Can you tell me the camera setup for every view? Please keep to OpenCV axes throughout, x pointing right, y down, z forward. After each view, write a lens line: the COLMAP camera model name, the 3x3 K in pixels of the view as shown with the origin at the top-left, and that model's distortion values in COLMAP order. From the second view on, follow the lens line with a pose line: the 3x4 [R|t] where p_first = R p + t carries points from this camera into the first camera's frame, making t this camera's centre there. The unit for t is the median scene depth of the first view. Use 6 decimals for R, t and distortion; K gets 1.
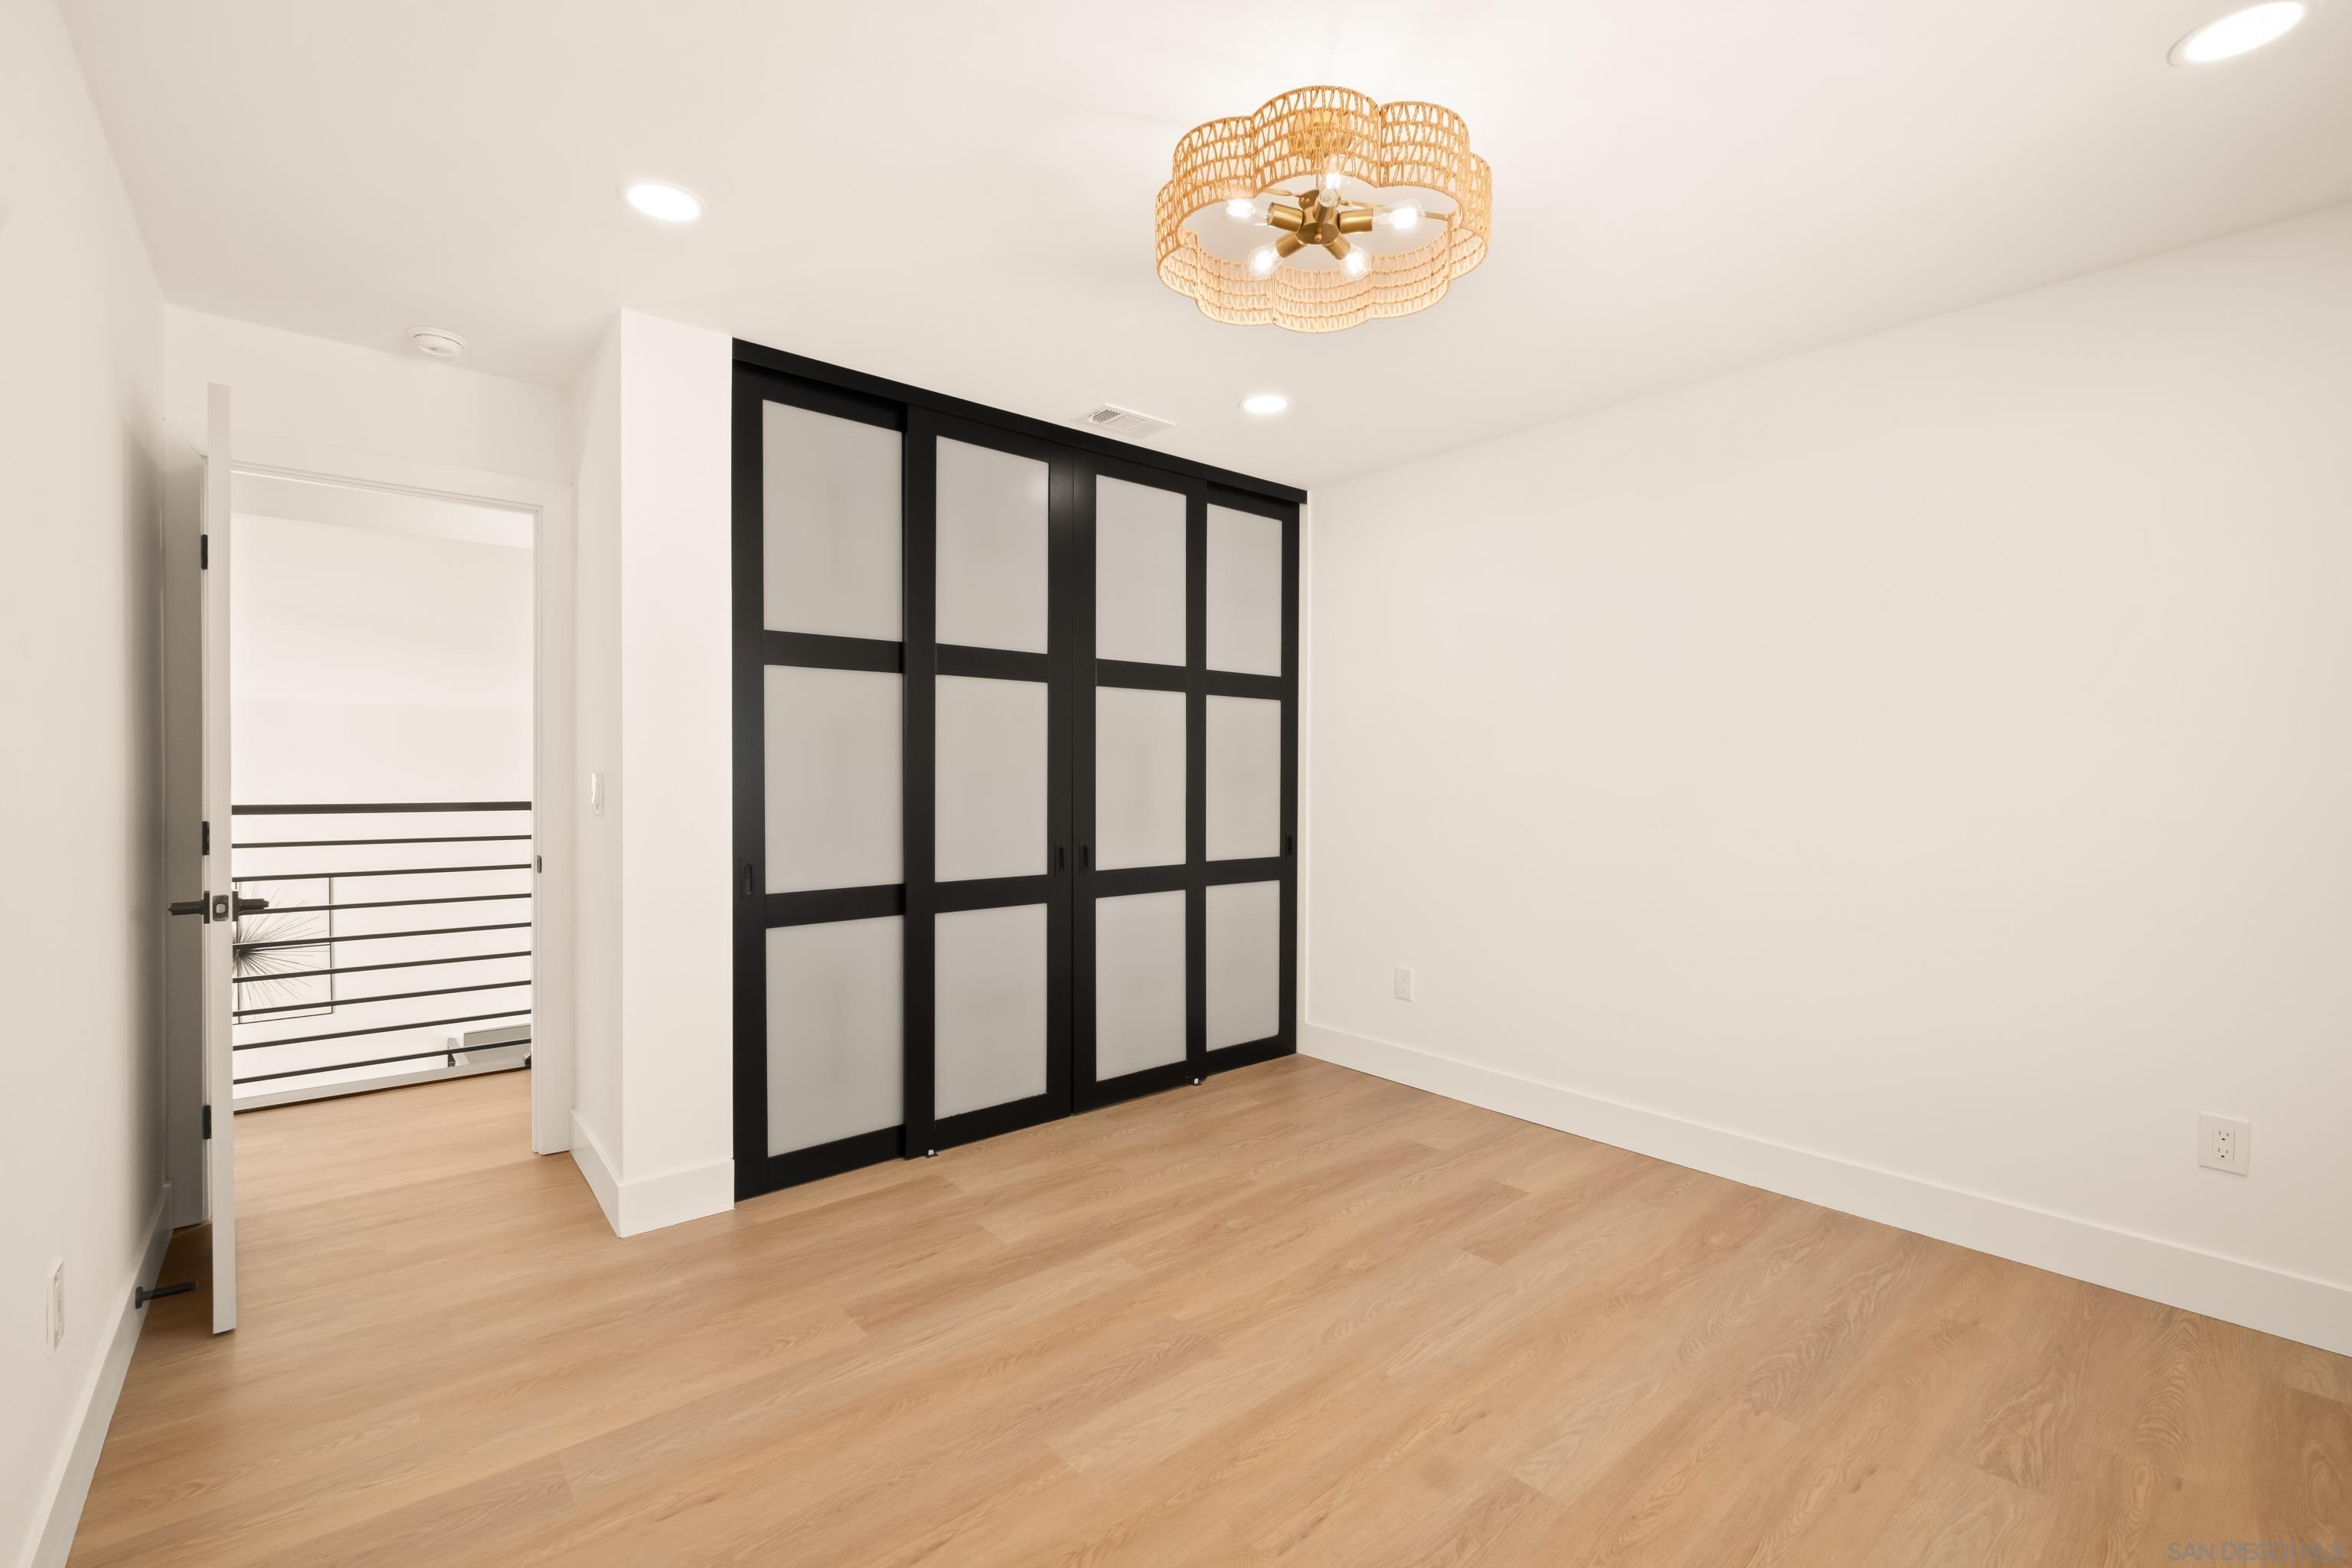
lens RADIAL K [[1031.5, 0, 1180.8], [0, 1031.5, 773.1], [0, 0, 1]] dist [-0.008595, 0.000337]
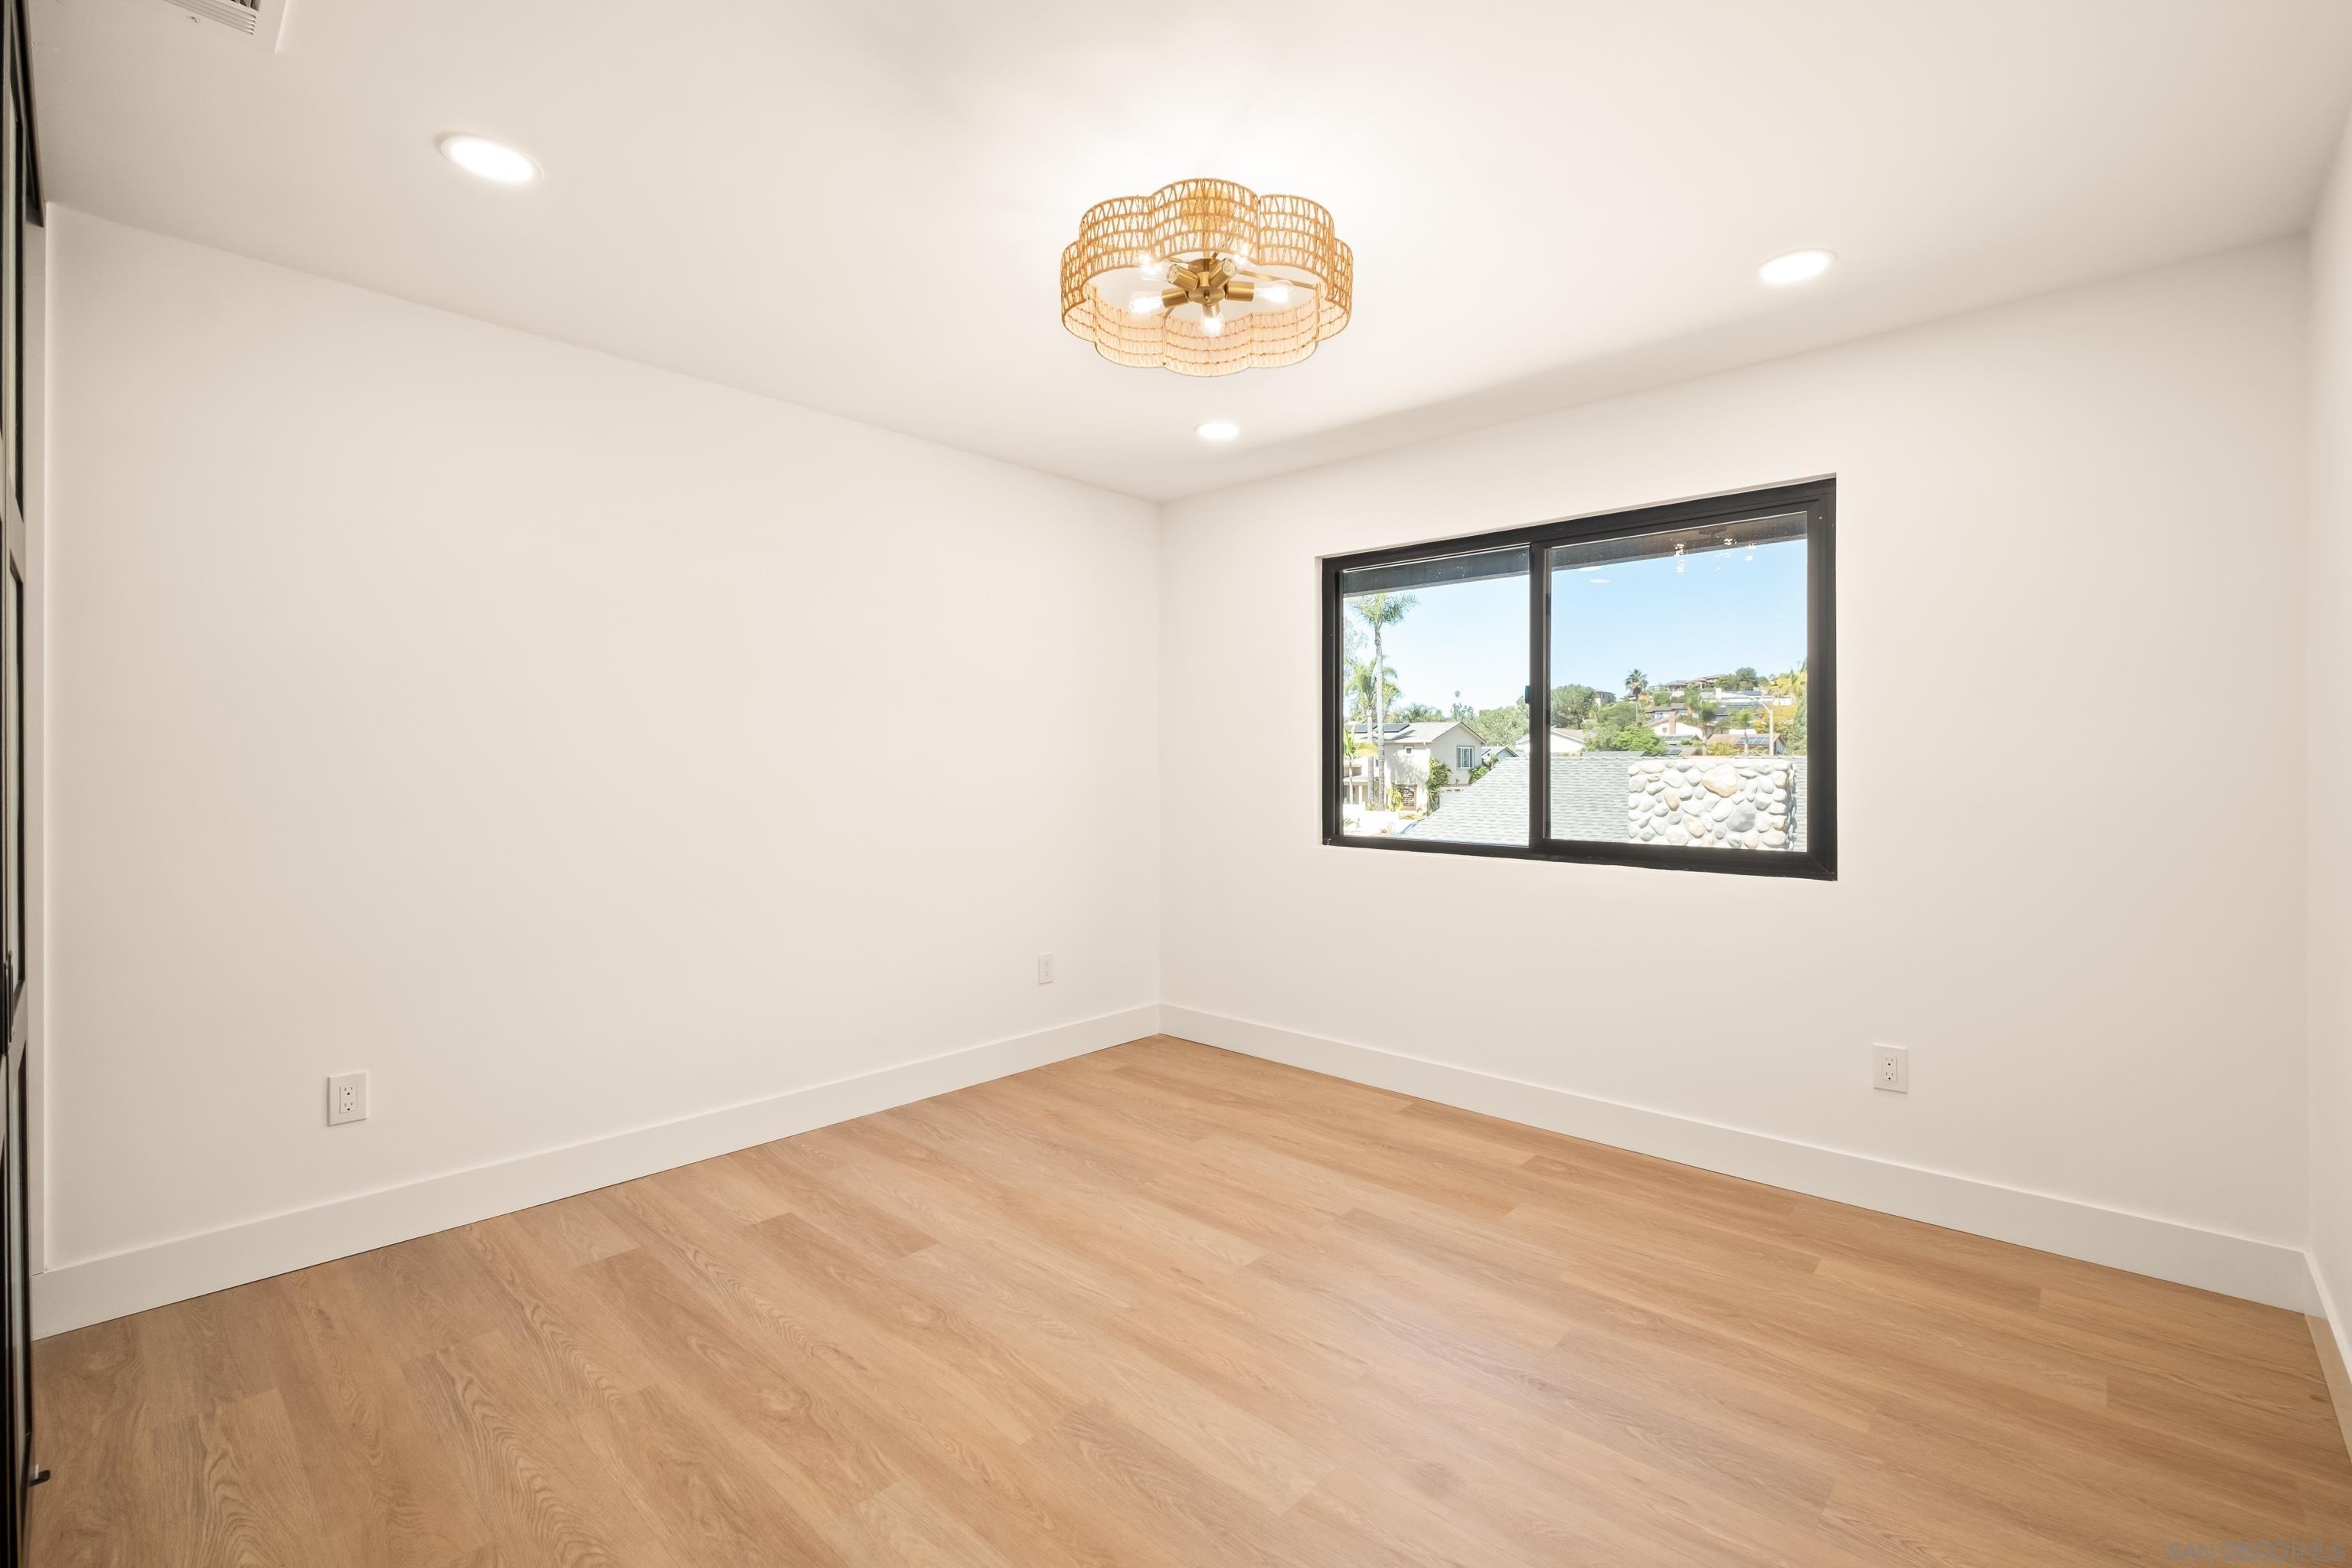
lens RADIAL K [[1031.5, 0, 1177.5], [0, 1031.5, 767.6], [0, 0, 1]] dist [-0.008595, 0.000337]
pose [[-0.127712, -0.006981, 0.991787, -0.713630], [0.001525, 0.999973, 0.007235, -0.007435], [-0.991810, 0.002437, -0.127698, 0.853087]]
